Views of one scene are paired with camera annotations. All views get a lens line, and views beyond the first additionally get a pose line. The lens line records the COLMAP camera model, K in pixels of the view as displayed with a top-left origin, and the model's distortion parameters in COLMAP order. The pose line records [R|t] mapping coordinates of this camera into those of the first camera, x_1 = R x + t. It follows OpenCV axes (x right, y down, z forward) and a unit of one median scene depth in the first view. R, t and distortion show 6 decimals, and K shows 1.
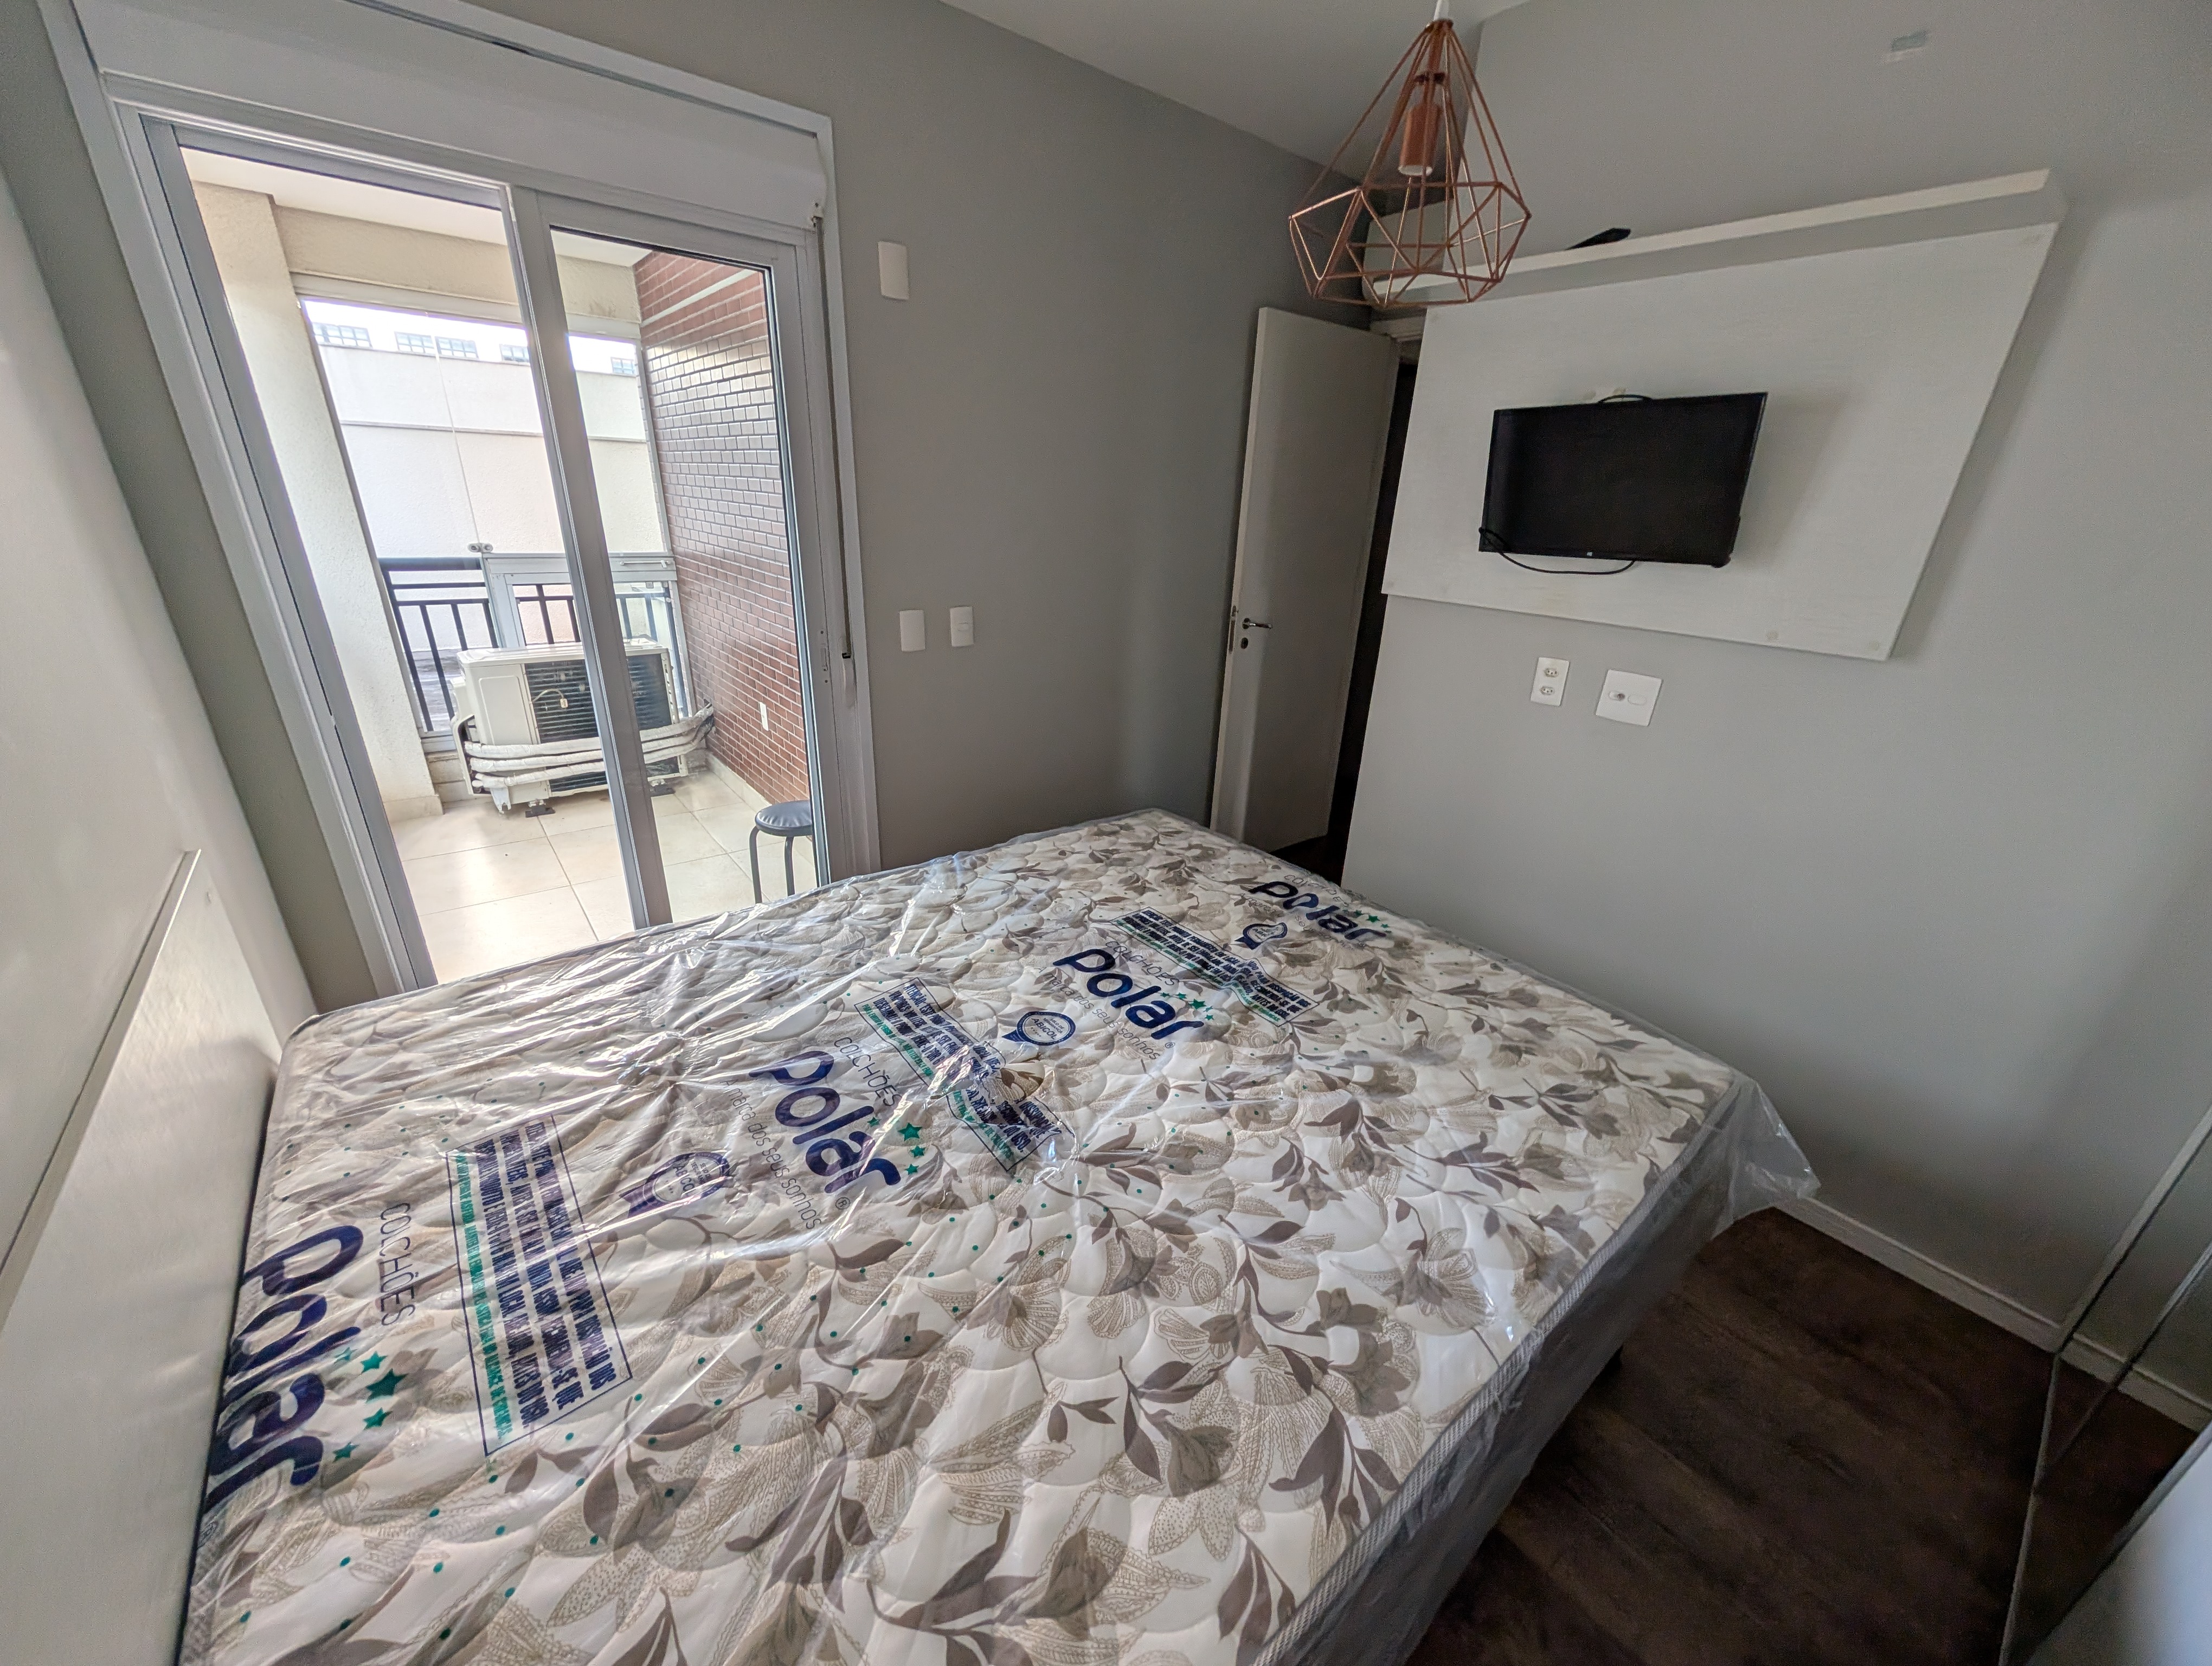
lens RADIAL K [[833.1, 0, 1108.4], [0, 833.1, 832.2], [0, 0, 1]] dist [-0.000144, -0.000250]
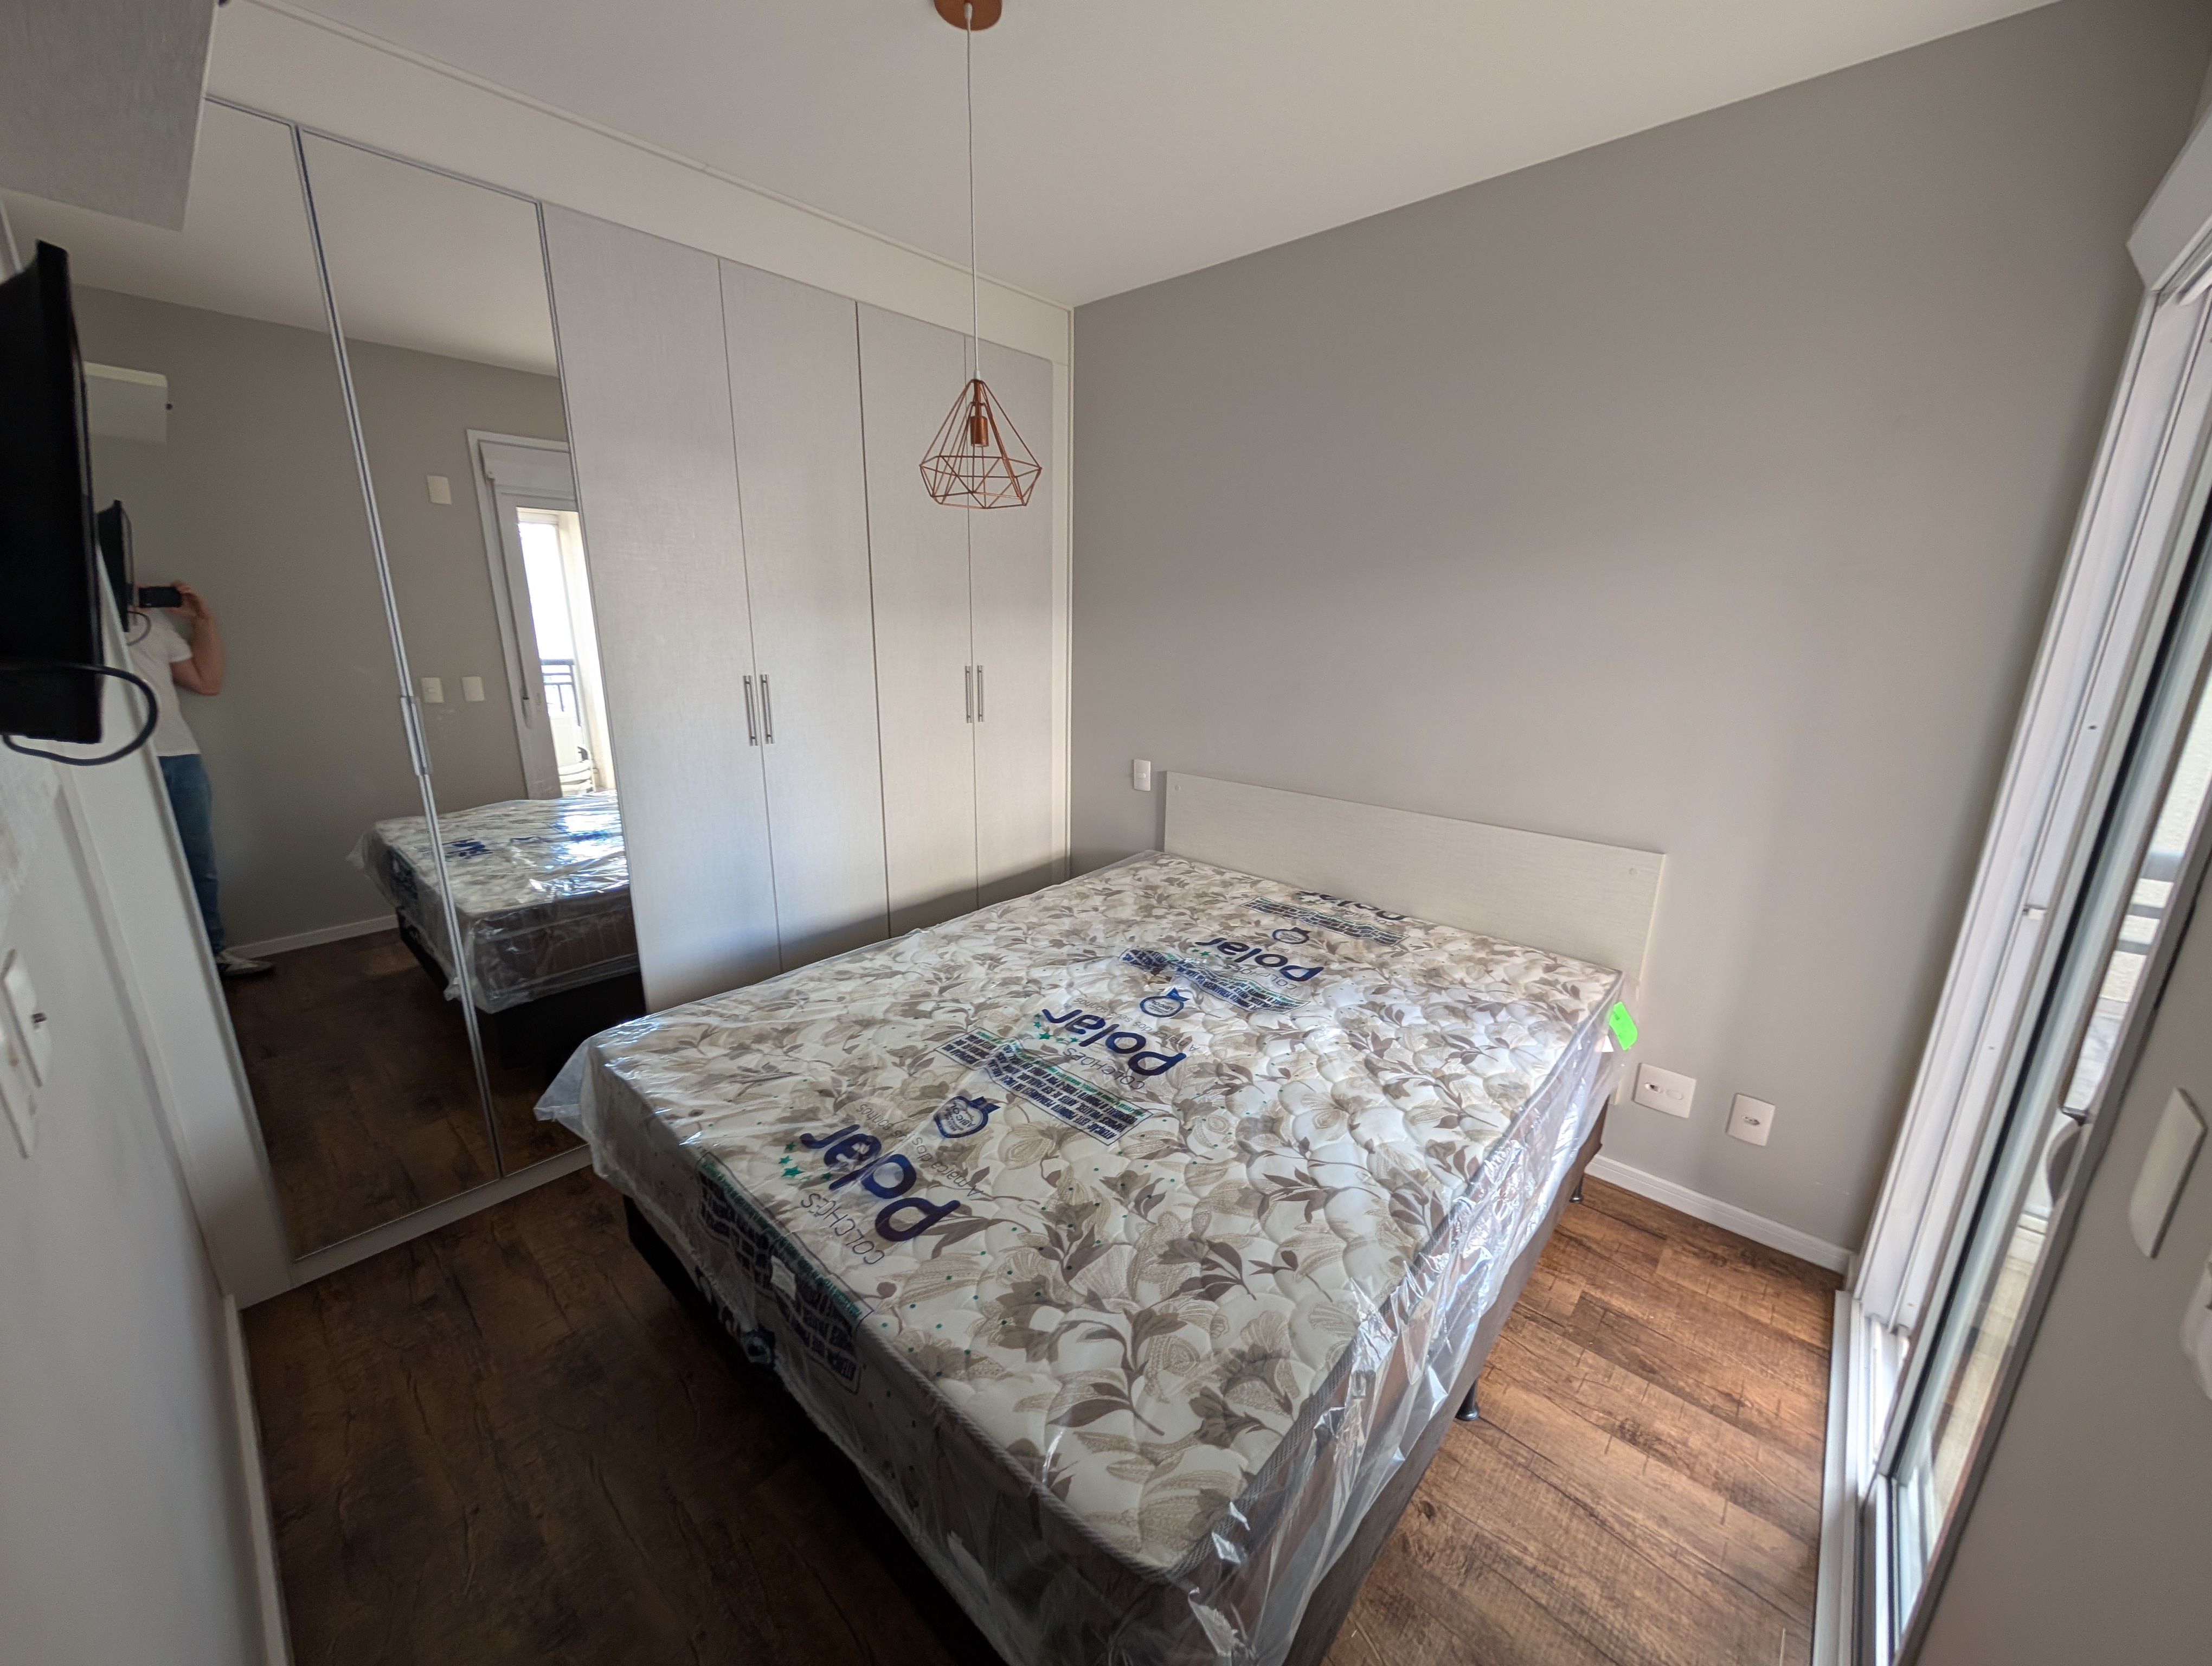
lens RADIAL K [[833.1, 0, 1107.3], [0, 833.1, 831.9], [0, 0, 1]] dist [-0.000144, -0.000250]
pose [[-0.985512, -0.019926, -0.168430, 0.209047], [-0.117223, 0.797727, 0.591515, -0.661946], [0.122575, 0.602689, -0.788506, 1.640651]]
